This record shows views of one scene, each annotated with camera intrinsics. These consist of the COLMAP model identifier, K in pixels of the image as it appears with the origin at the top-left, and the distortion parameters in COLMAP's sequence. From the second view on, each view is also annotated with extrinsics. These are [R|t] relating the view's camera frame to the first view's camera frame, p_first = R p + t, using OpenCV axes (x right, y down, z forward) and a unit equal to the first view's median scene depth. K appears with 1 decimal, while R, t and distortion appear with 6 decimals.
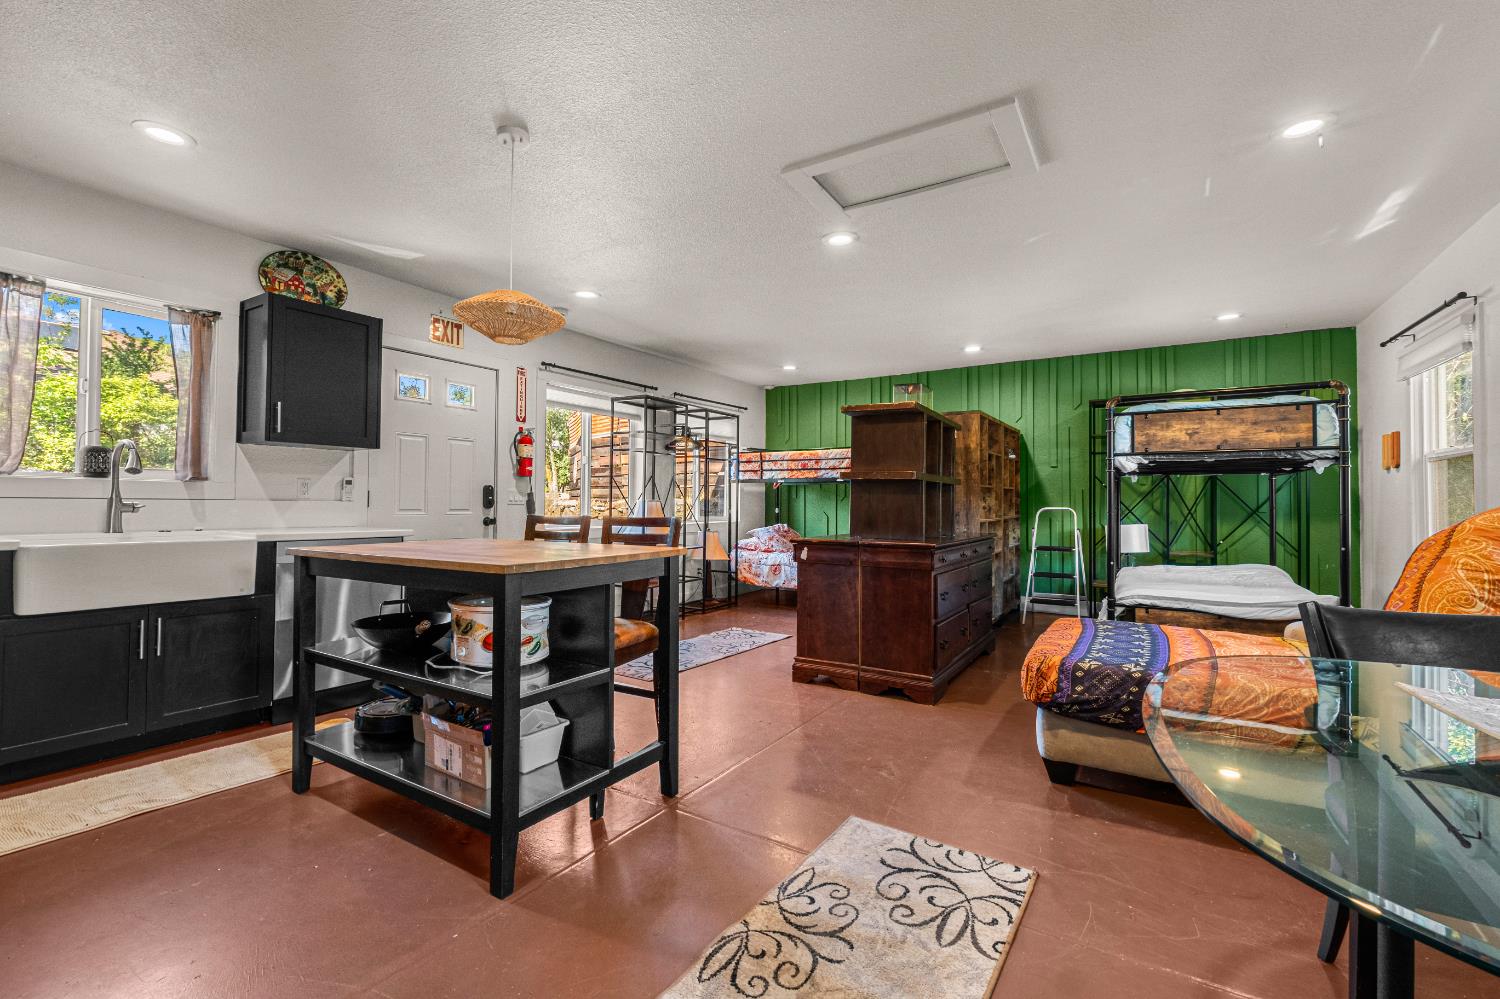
lens RADIAL K [[648.4, 0, 742.8], [0, 648.4, 495.6], [0, 0, 1]] dist [-0.006900, 0.001086]
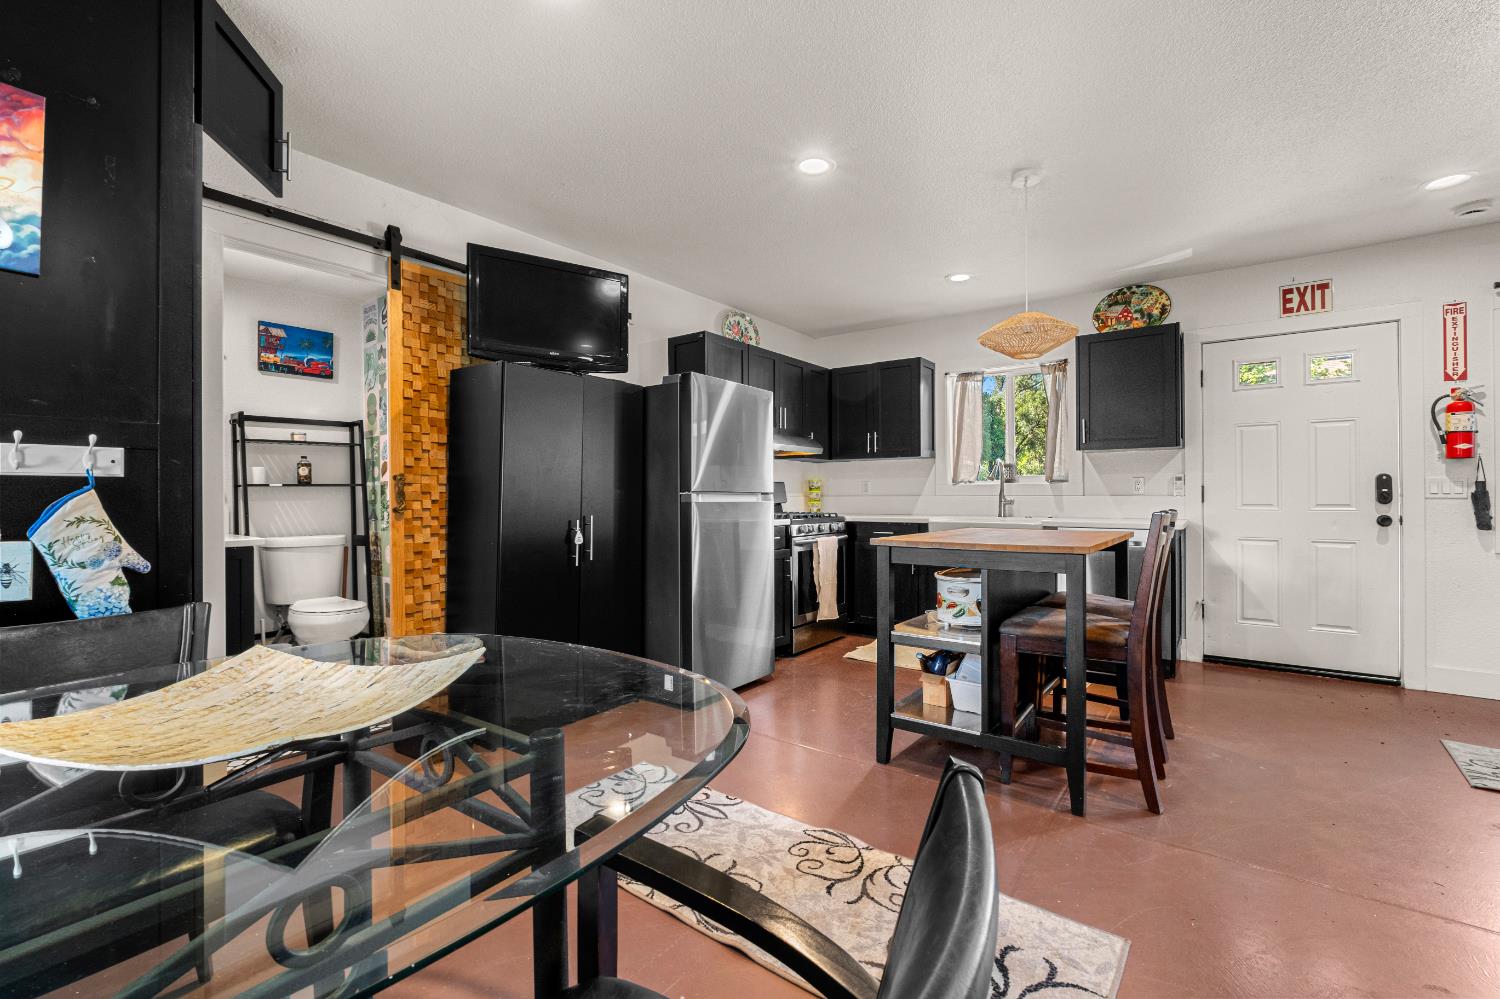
lens RADIAL K [[648.4, 0, 756.1], [0, 648.4, 495.7], [0, 0, 1]] dist [-0.006900, 0.001086]
pose [[-0.073067, -0.007578, -0.997298, 0.539703], [0.014889, 0.999851, -0.008688, 0.006873], [0.997216, -0.015483, -0.072943, 0.393797]]
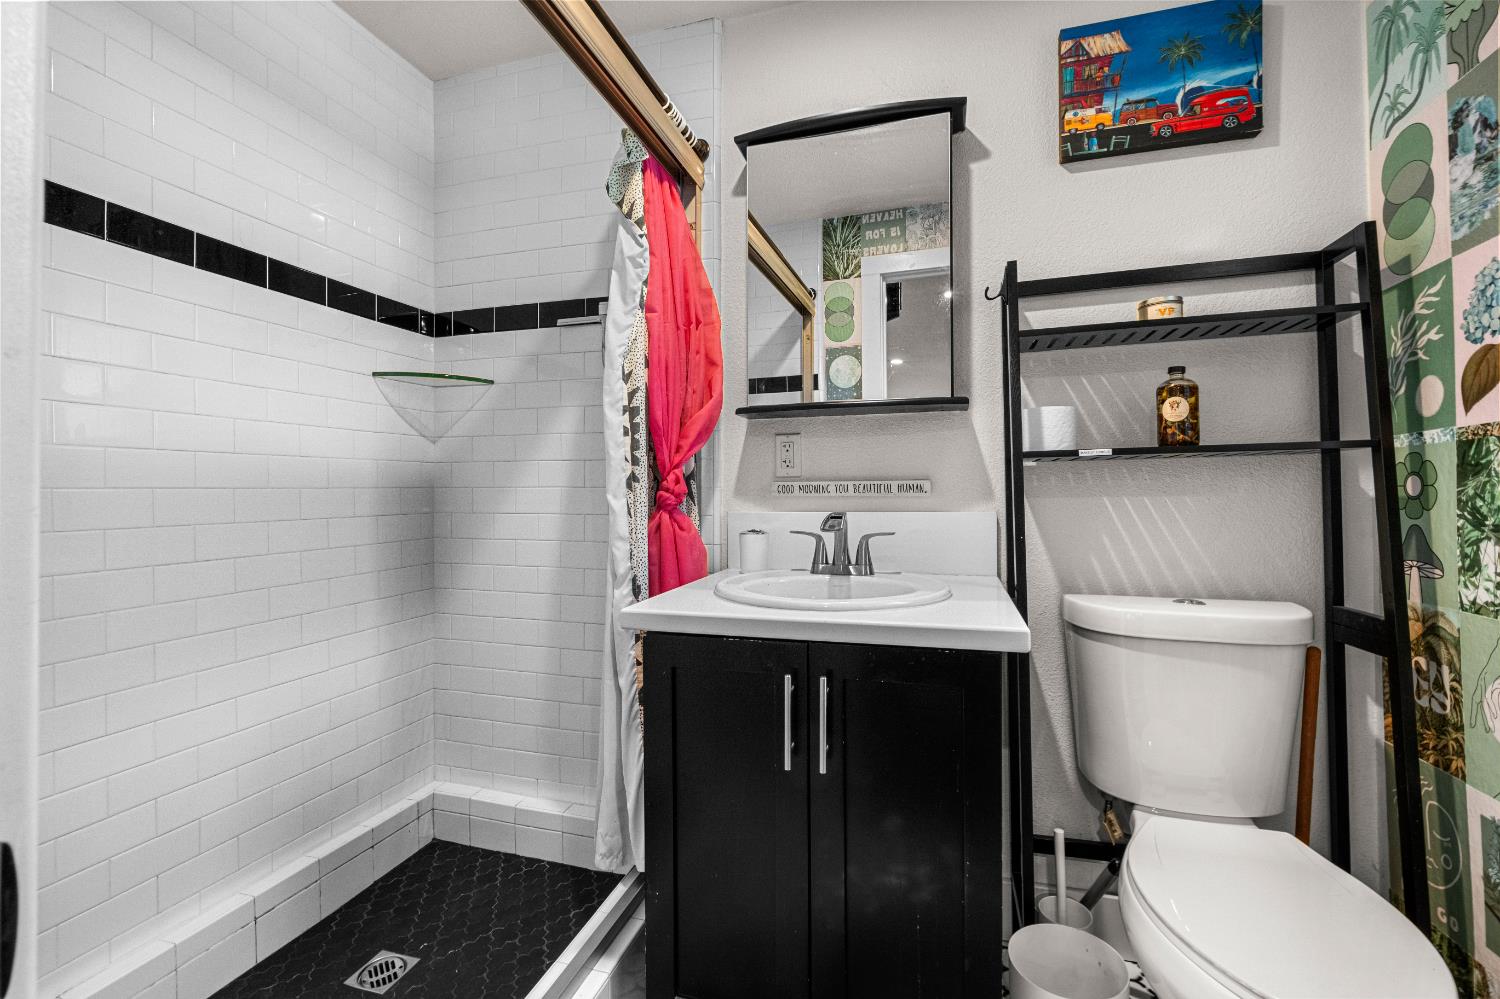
lens RADIAL K [[648.4, 0, 747.7], [0, 648.4, 487.9], [0, 0, 1]] dist [-0.006900, 0.001086]
pose [[-0.961391, 0.001394, -0.275181, 0.402016], [0.005169, 0.999902, -0.012996, 0.004077], [0.275136, -0.013916, -0.961304, 0.284129]]
